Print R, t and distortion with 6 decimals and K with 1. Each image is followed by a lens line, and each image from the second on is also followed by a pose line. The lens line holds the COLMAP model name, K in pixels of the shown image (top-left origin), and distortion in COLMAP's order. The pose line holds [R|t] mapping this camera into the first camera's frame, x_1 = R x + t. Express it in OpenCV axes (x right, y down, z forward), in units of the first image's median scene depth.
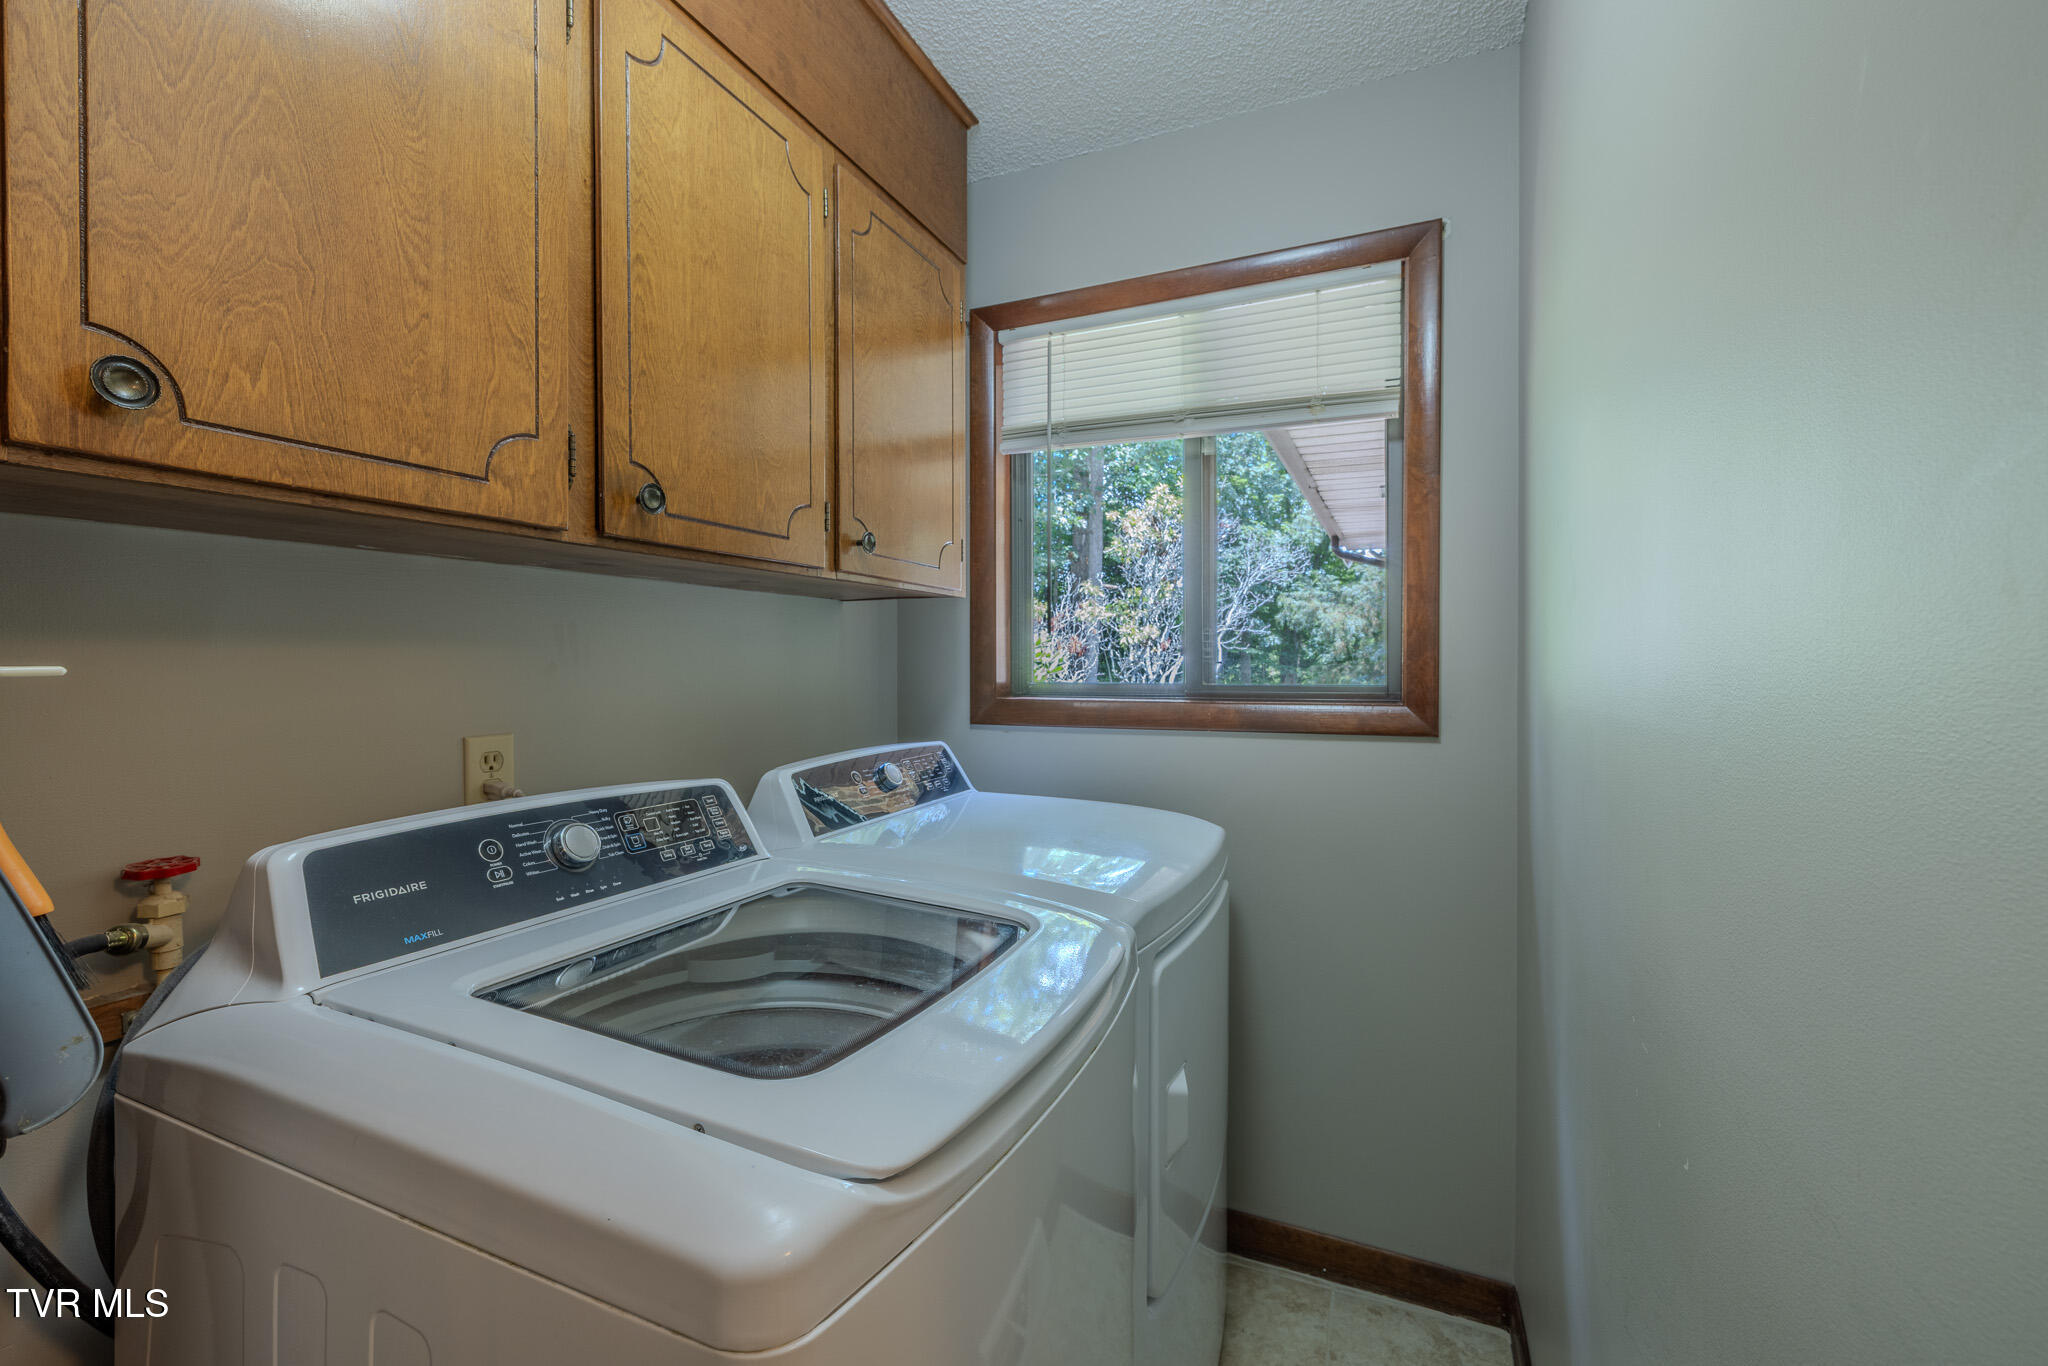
lens RADIAL K [[856.5, 0, 1028.4], [0, 856.5, 669.1], [0, 0, 1]] dist [-0.001174, -0.000240]
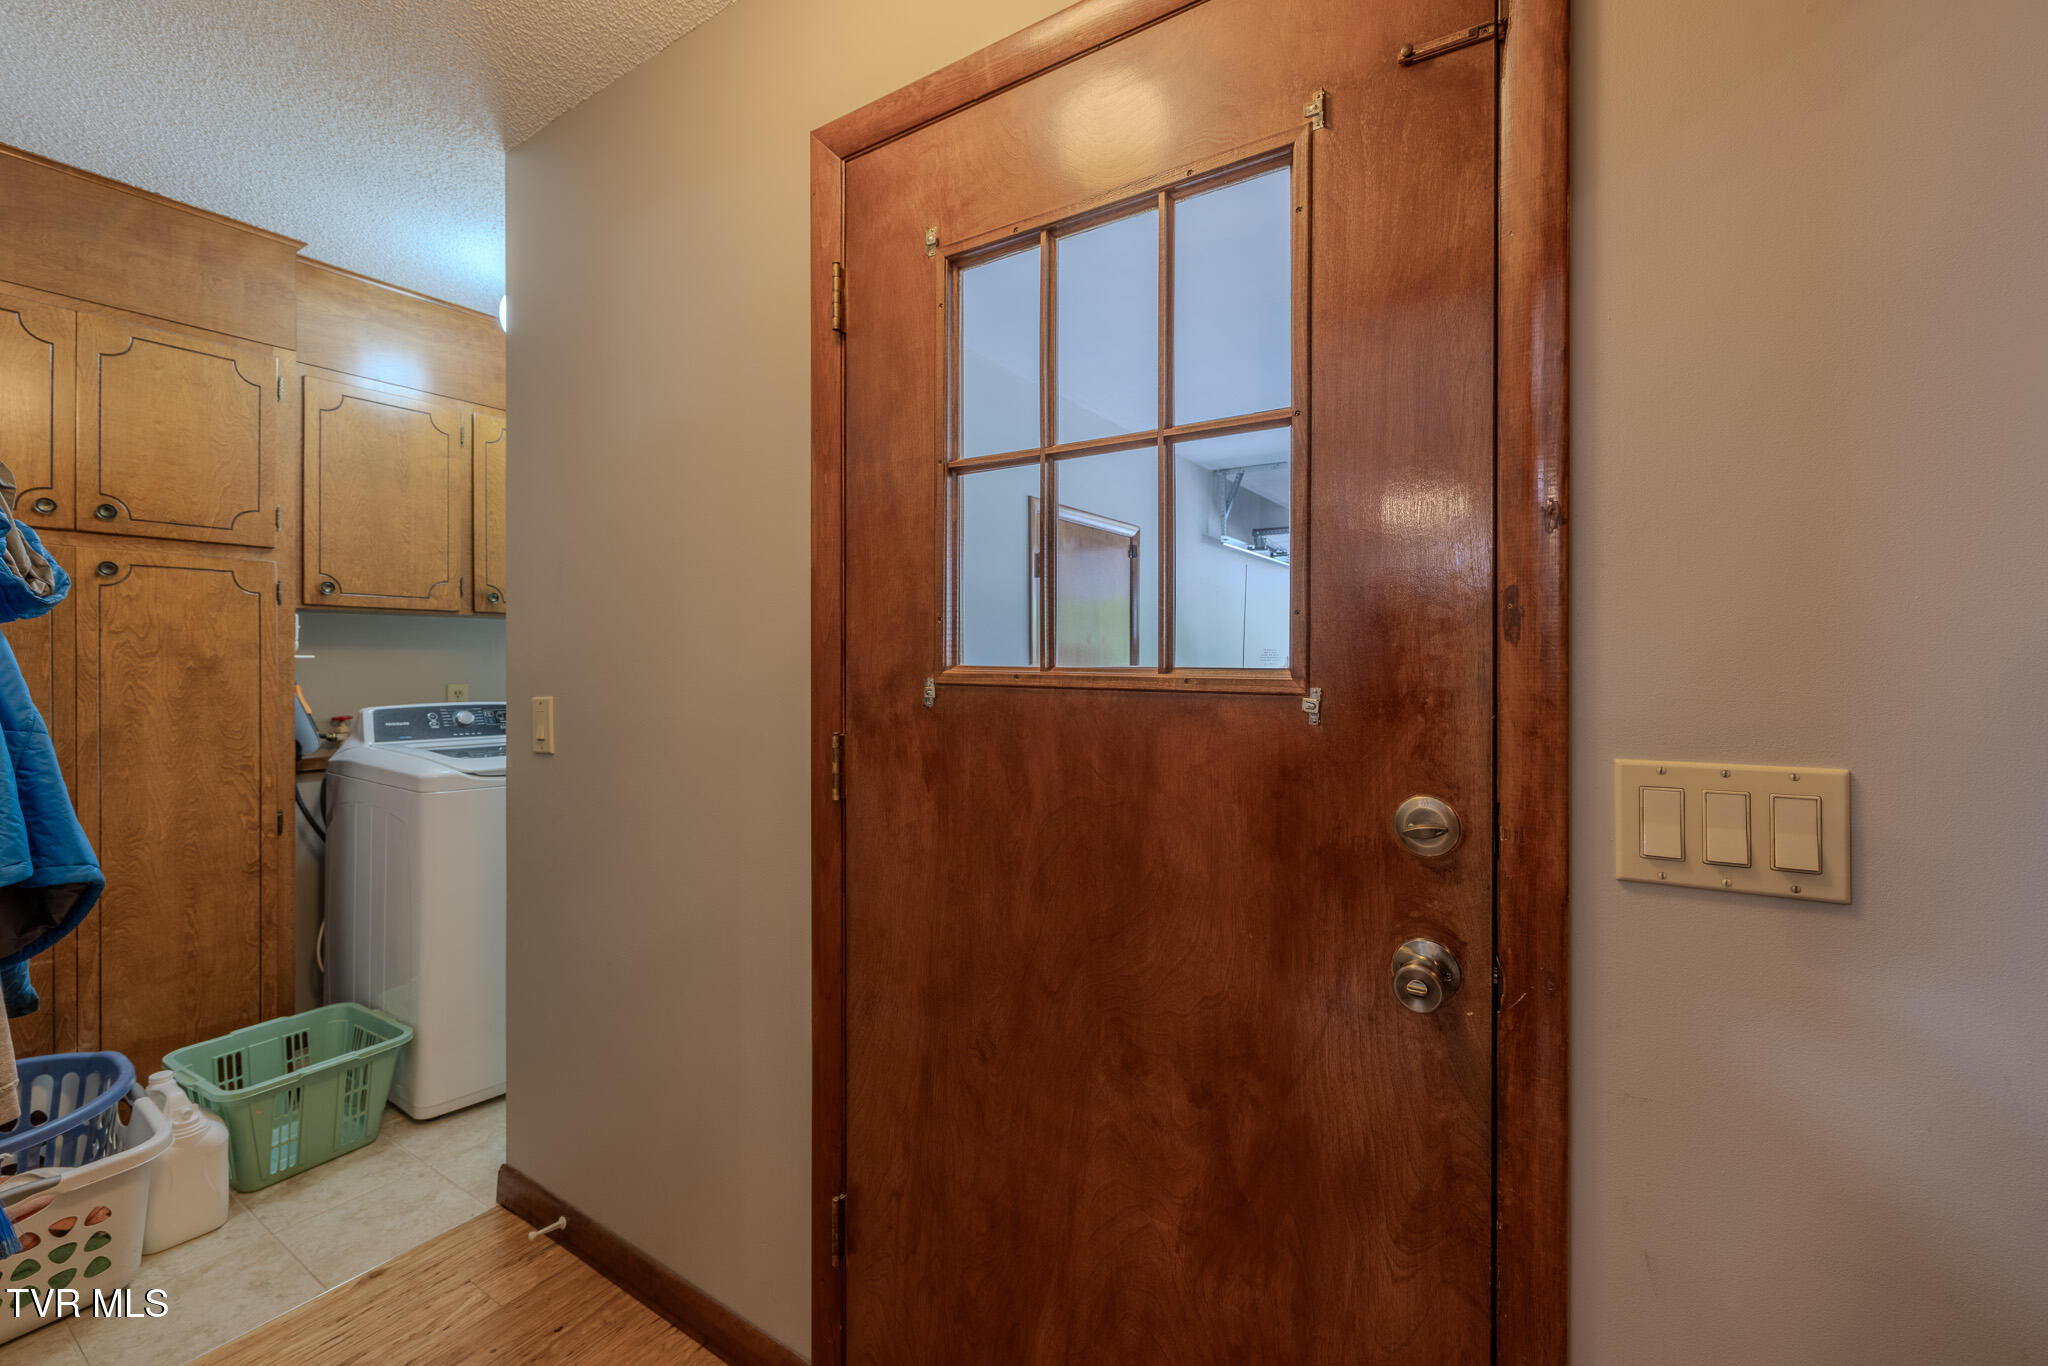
lens RADIAL K [[856.5, 0, 994.4], [0, 856.5, 658.0], [0, 0, 1]] dist [-0.001174, -0.000240]
pose [[0.980803, 0.002691, -0.194982, 2.040952], [-0.003995, 0.999972, -0.006294, 0.012541], [0.194960, 0.006953, 0.980787, -1.700781]]
